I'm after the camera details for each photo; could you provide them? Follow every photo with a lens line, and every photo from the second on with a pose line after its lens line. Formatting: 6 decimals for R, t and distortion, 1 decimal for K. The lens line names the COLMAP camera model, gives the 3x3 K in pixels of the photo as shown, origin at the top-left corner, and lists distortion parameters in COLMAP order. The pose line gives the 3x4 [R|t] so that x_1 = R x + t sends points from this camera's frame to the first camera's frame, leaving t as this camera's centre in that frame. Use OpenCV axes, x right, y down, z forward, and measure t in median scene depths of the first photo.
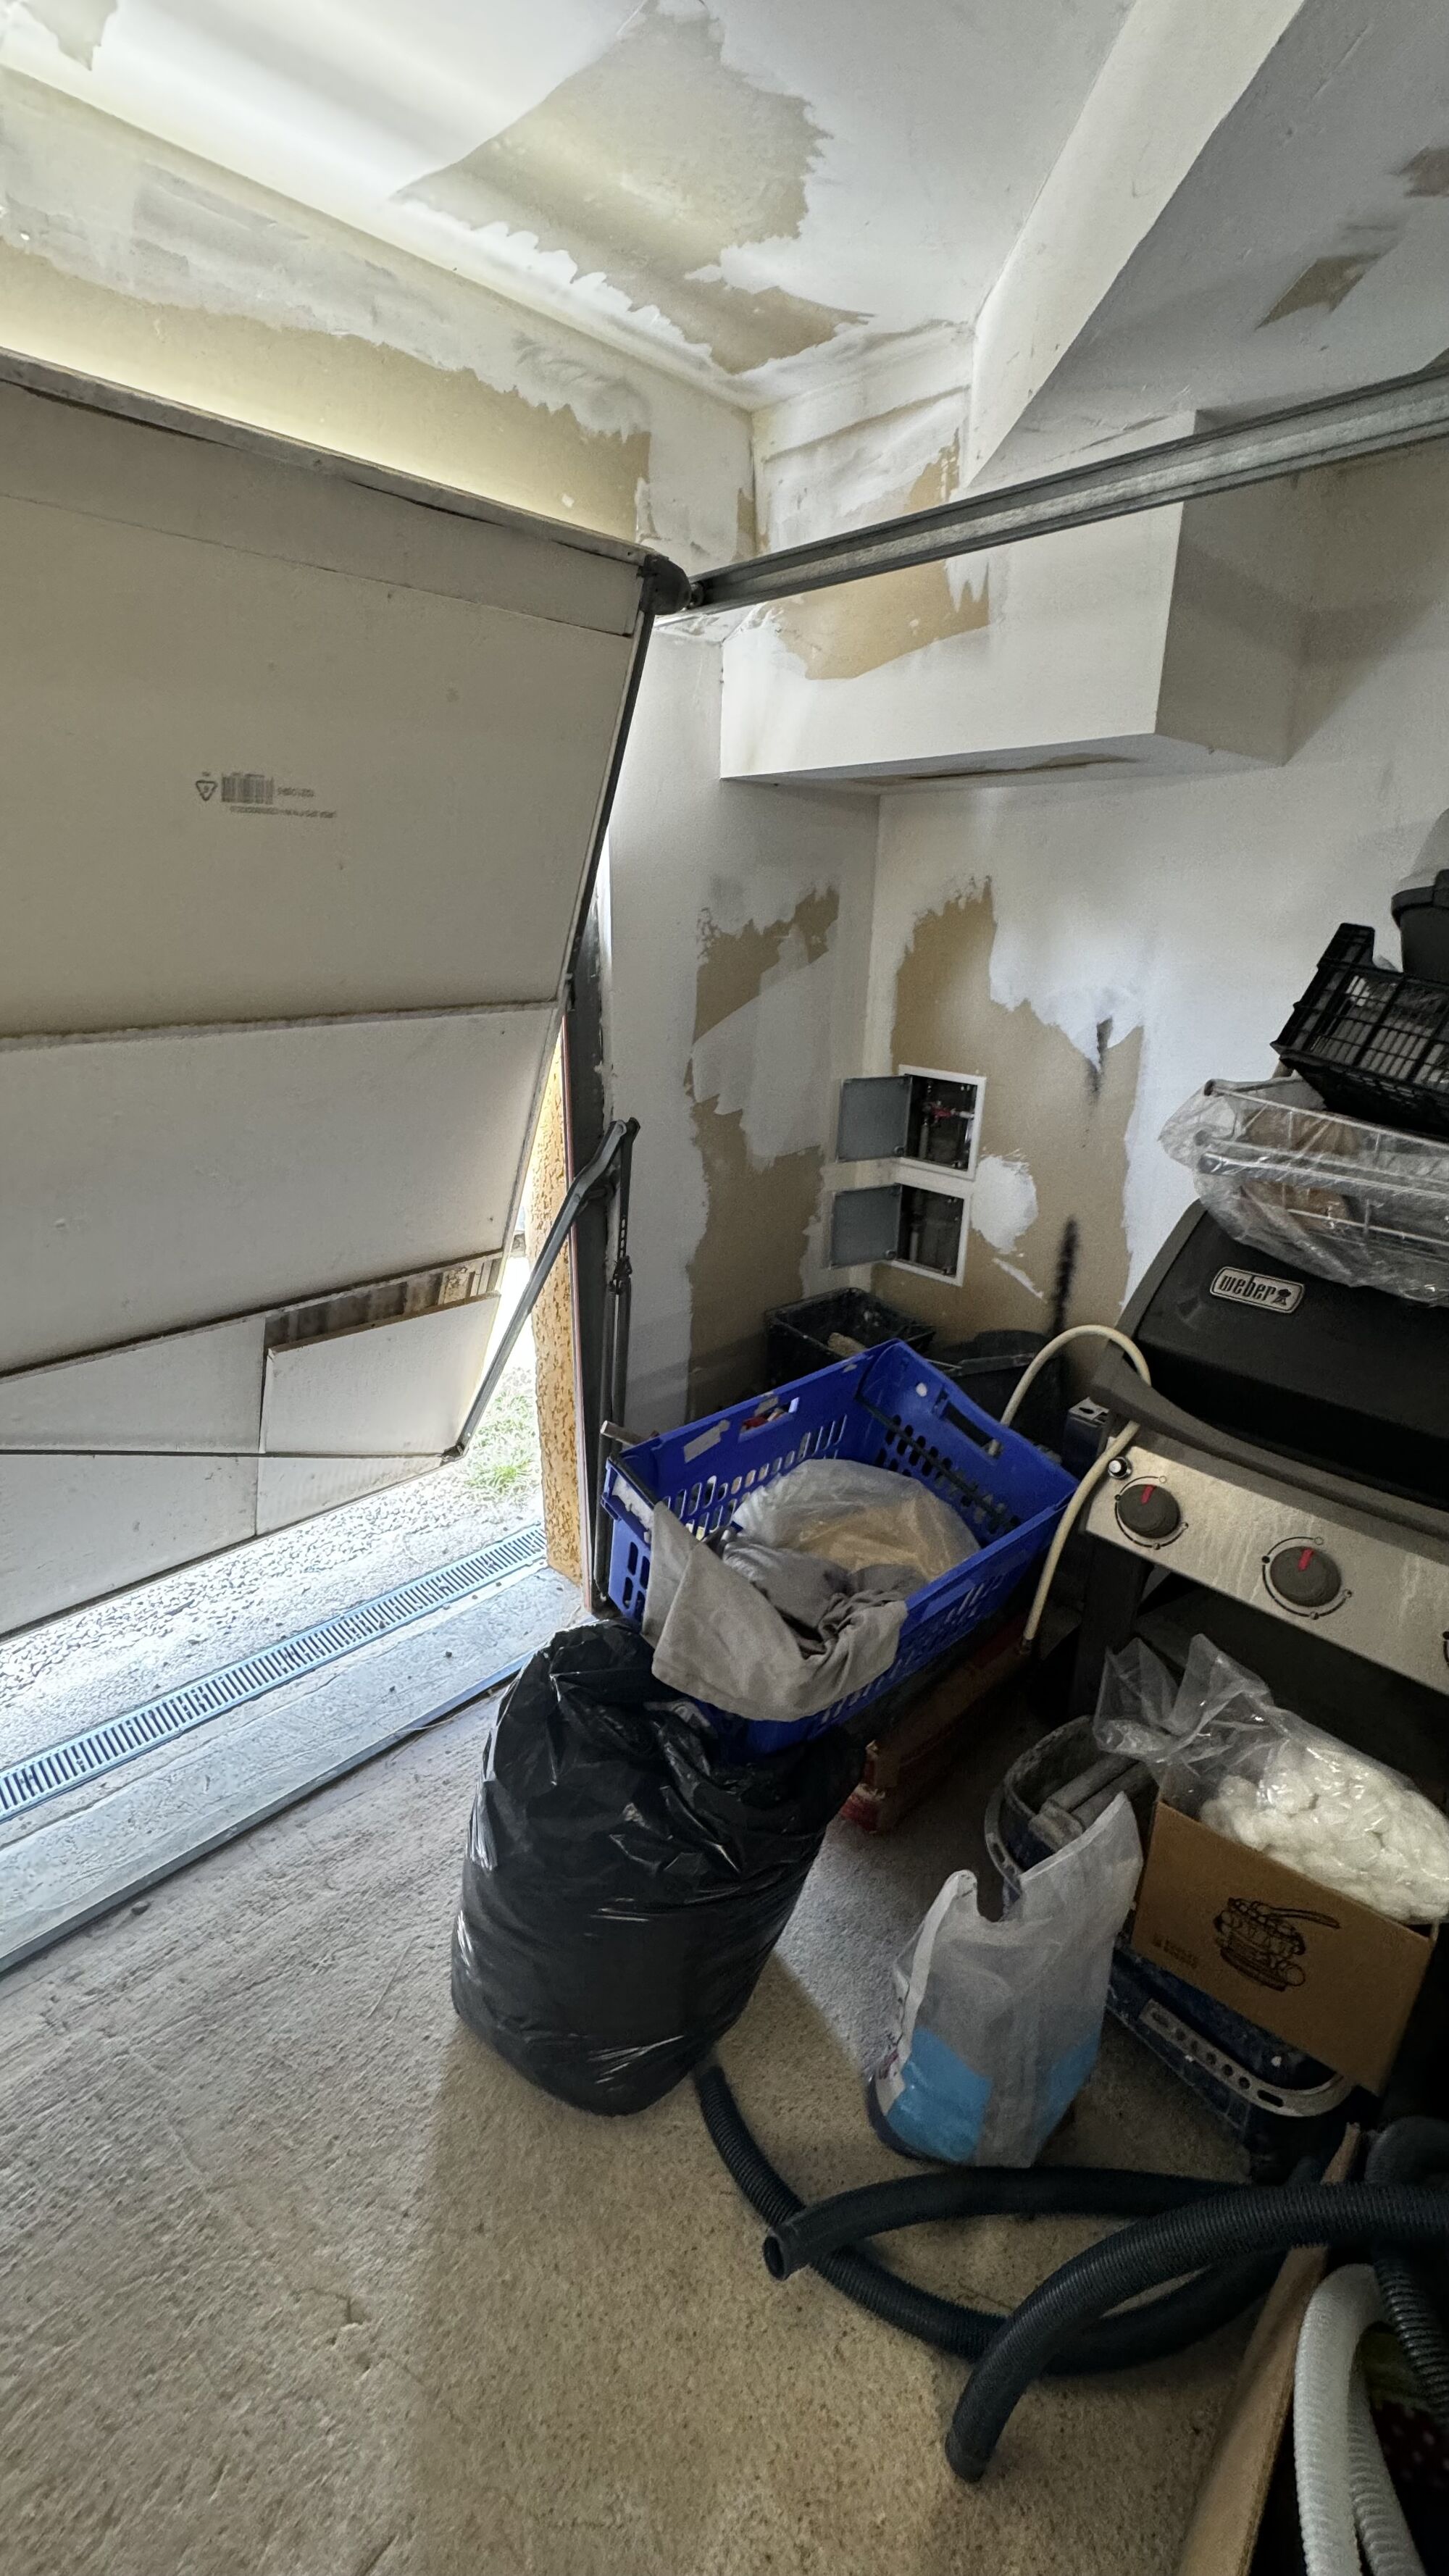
lens RADIAL K [[1050.5, 0, 718.4], [0, 1050.5, 1292.0], [0, 0, 1]] dist [0.000387, 0.000004]
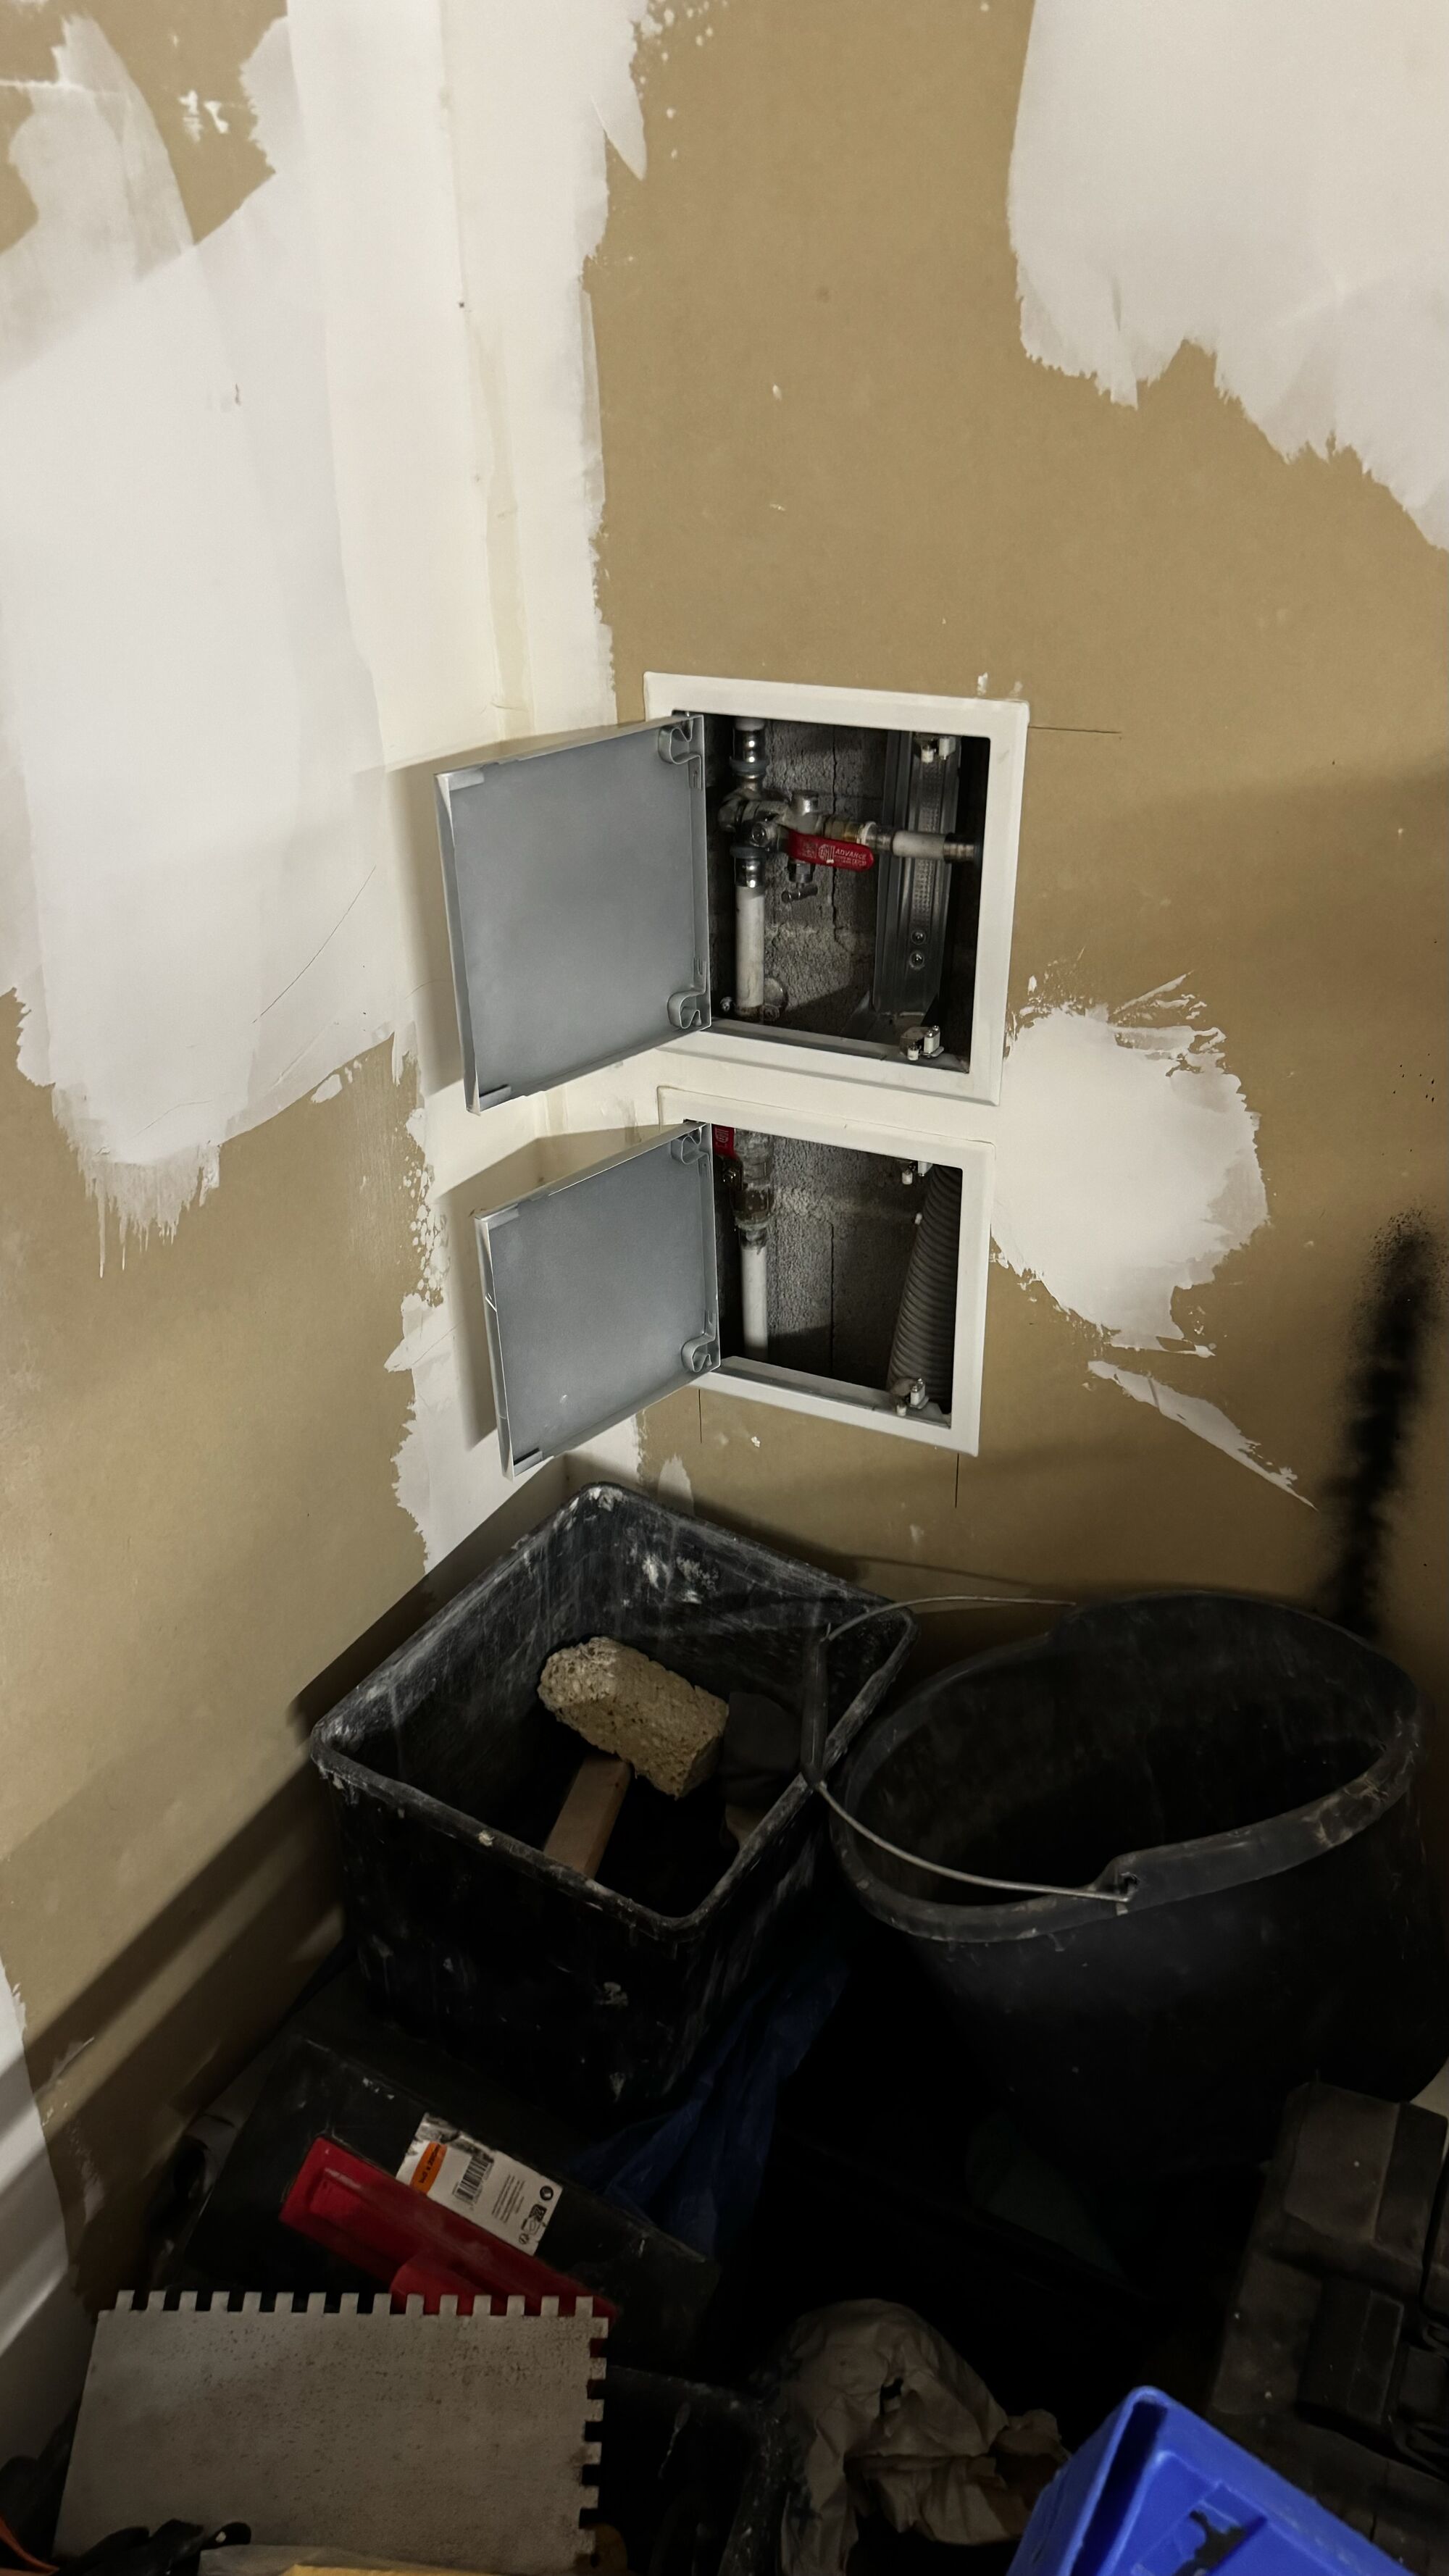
lens RADIAL K [[1721.8, 0, 734.7], [0, 1721.8, 1290.4], [0, 0, 1]] dist [-0.005270, -0.000661]
pose [[0.937263, -0.202610, 0.283703, 0.046486], [0.155049, 0.971126, 0.181313, -0.148196], [-0.312247, -0.125951, 0.941615, 0.599299]]
